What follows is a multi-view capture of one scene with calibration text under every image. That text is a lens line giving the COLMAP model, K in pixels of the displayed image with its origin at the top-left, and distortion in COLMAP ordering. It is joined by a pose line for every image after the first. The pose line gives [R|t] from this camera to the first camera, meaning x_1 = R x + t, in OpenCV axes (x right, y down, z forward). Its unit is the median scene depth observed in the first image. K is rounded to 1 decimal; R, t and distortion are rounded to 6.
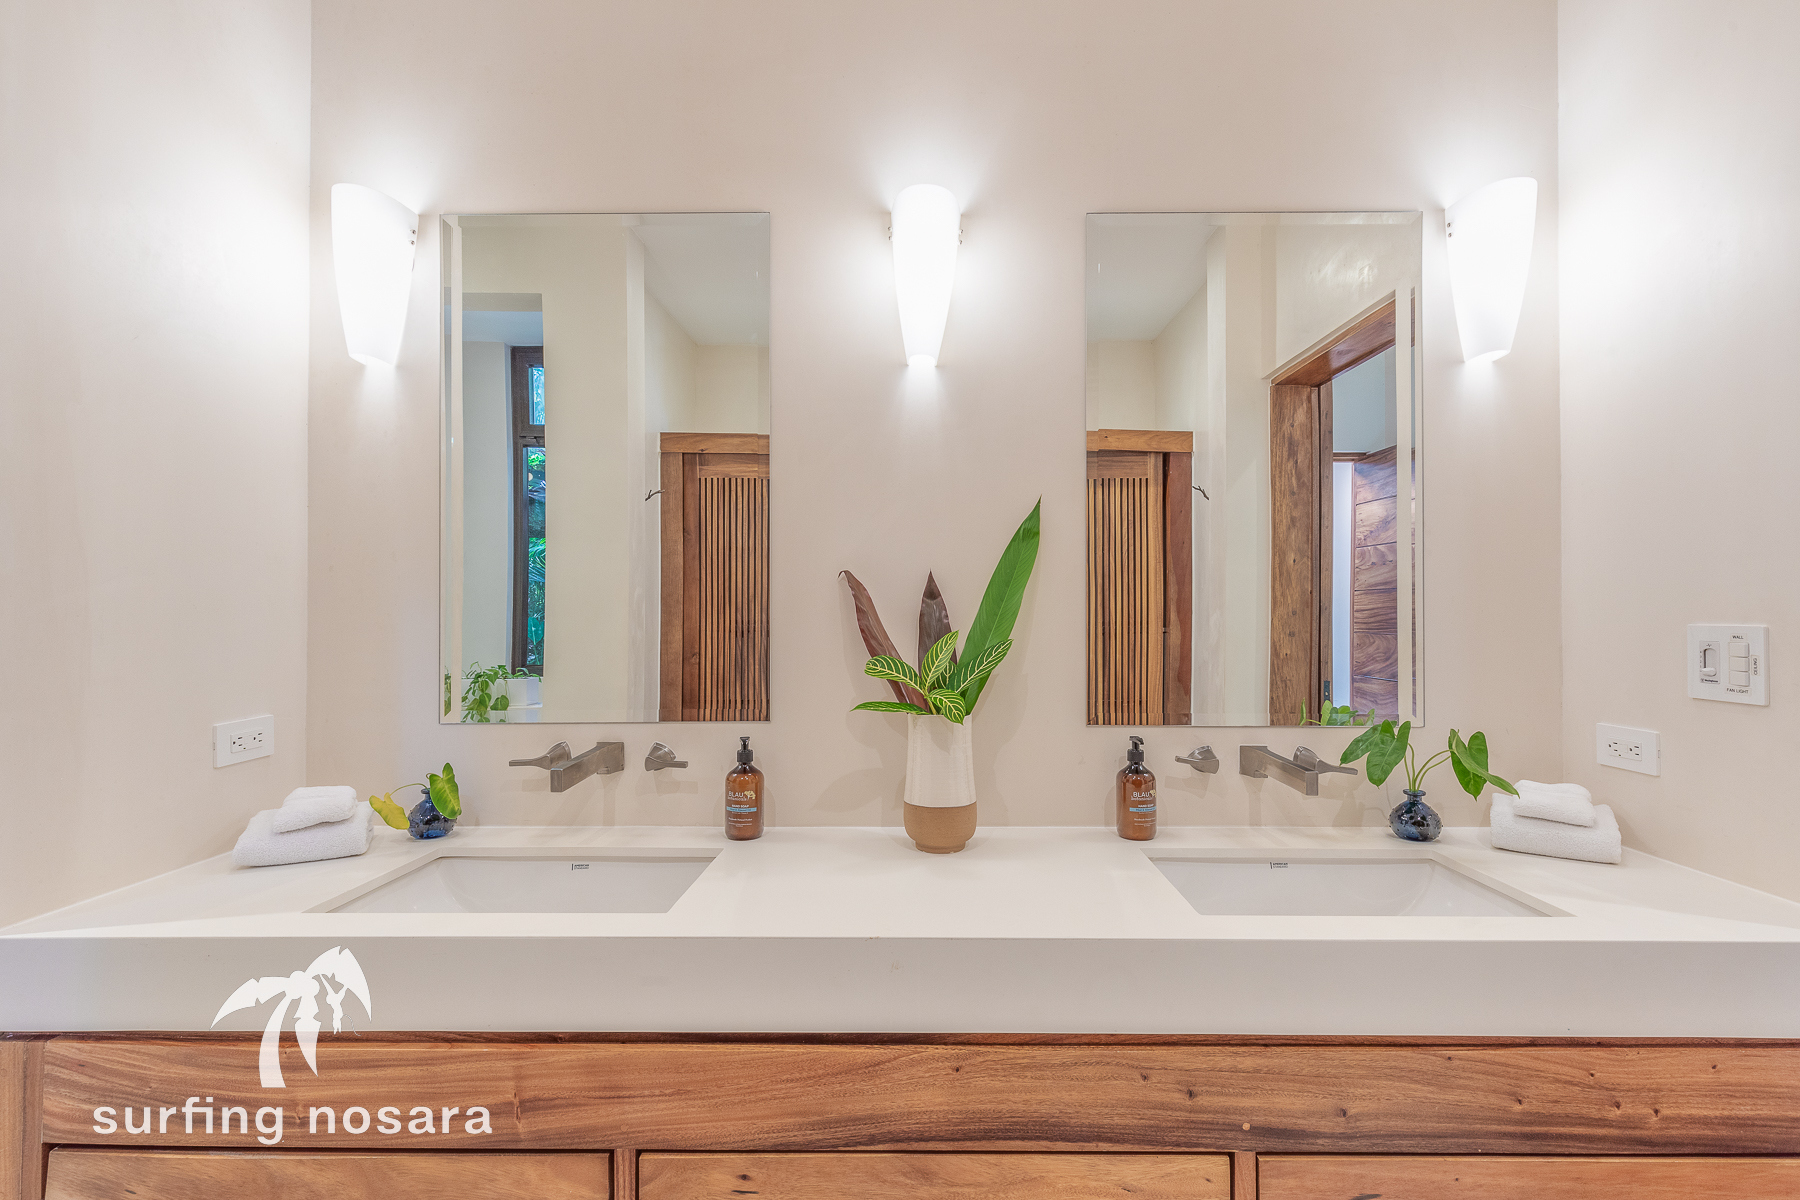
lens RADIAL K [[814.7, 0, 916.4], [0, 814.7, 607.7], [0, 0, 1]] dist [0.002222, -0.000249]
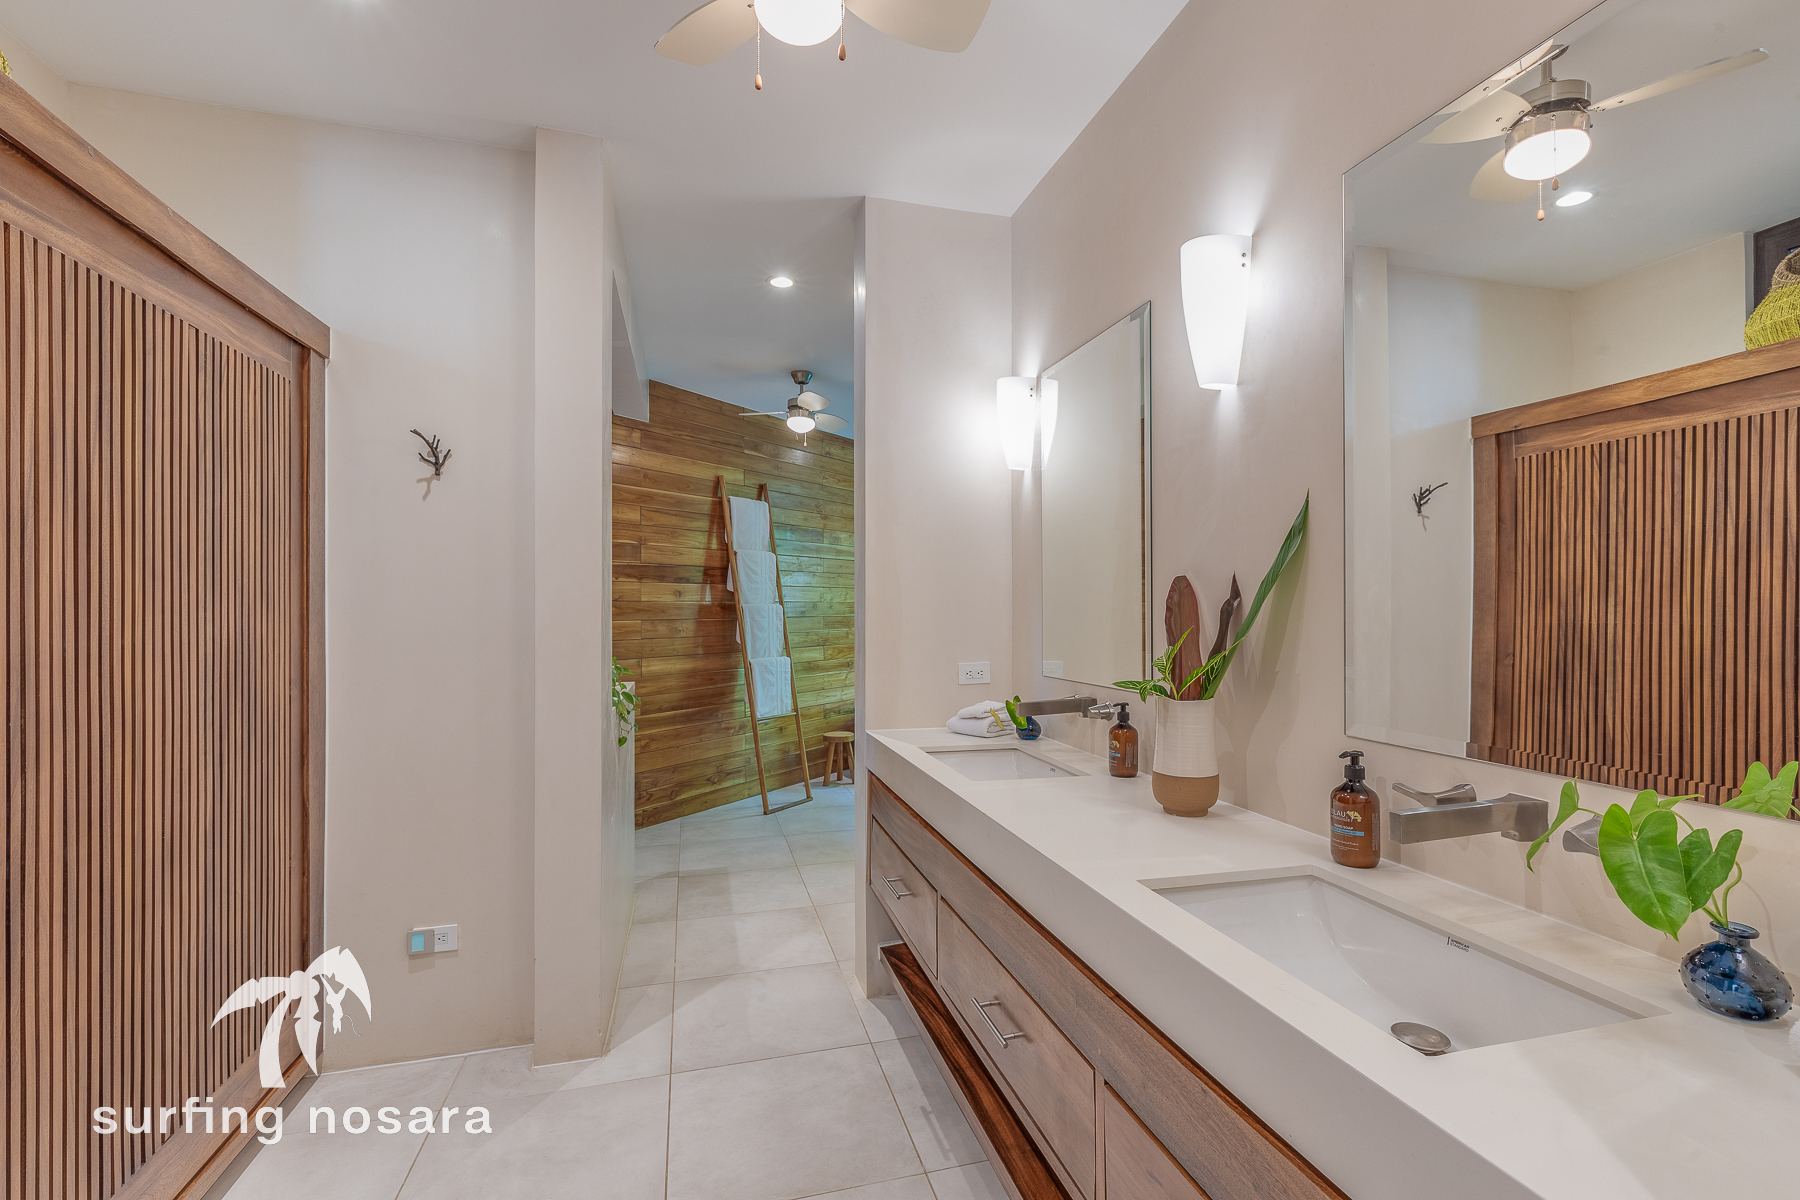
lens RADIAL K [[814.7, 0, 916.4], [0, 814.7, 607.7], [0, 0, 1]] dist [0.002222, -0.000249]
pose [[0.272047, -0.002411, -0.962281, 0.416623], [0.006928, 0.999976, -0.000547, 0.000398], [0.962259, -0.006518, 0.272057, 0.126014]]
